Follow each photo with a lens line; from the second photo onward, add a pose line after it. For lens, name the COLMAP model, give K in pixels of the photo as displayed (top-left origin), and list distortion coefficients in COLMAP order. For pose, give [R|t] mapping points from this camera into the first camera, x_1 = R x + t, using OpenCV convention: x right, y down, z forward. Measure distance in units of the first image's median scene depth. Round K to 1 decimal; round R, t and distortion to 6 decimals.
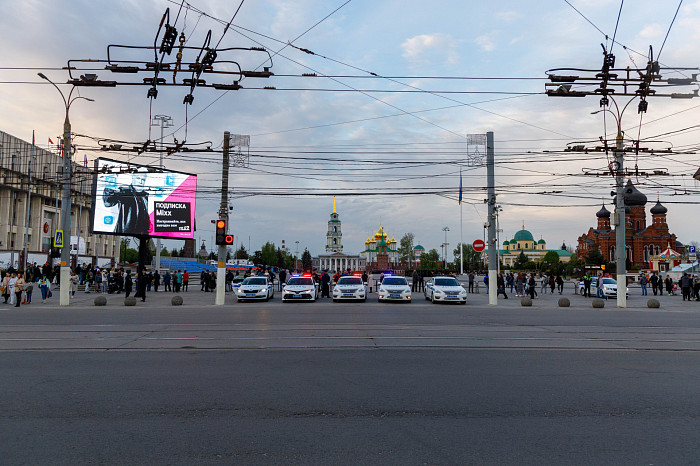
lens RADIAL K [[521.2, 0, 350.0], [0, 521.2, 233.0], [0, 0, 1]] dist [0.003722, 0.002881]
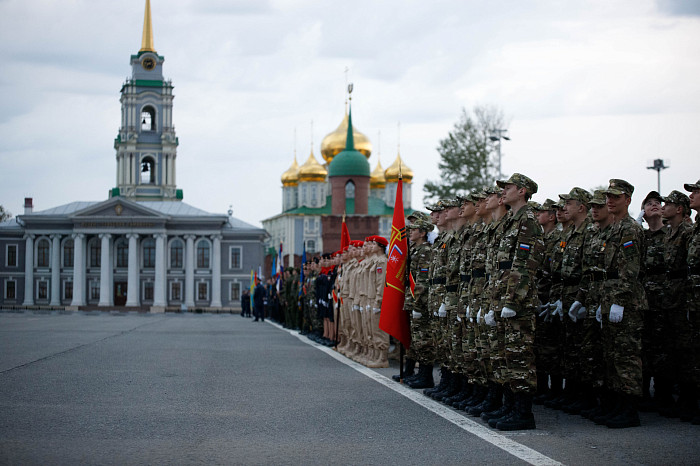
lens RADIAL K [[1421.4, 0, 350.0], [0, 1421.4, 233.0], [0, 0, 1]] dist [-0.301808, 0.039999]
pose [[0.998616, -0.001295, 0.052580, 0.034807], [-0.000016, 0.999689, 0.024933, 0.035045], [-0.052596, -0.024900, 0.998305, 0.467302]]
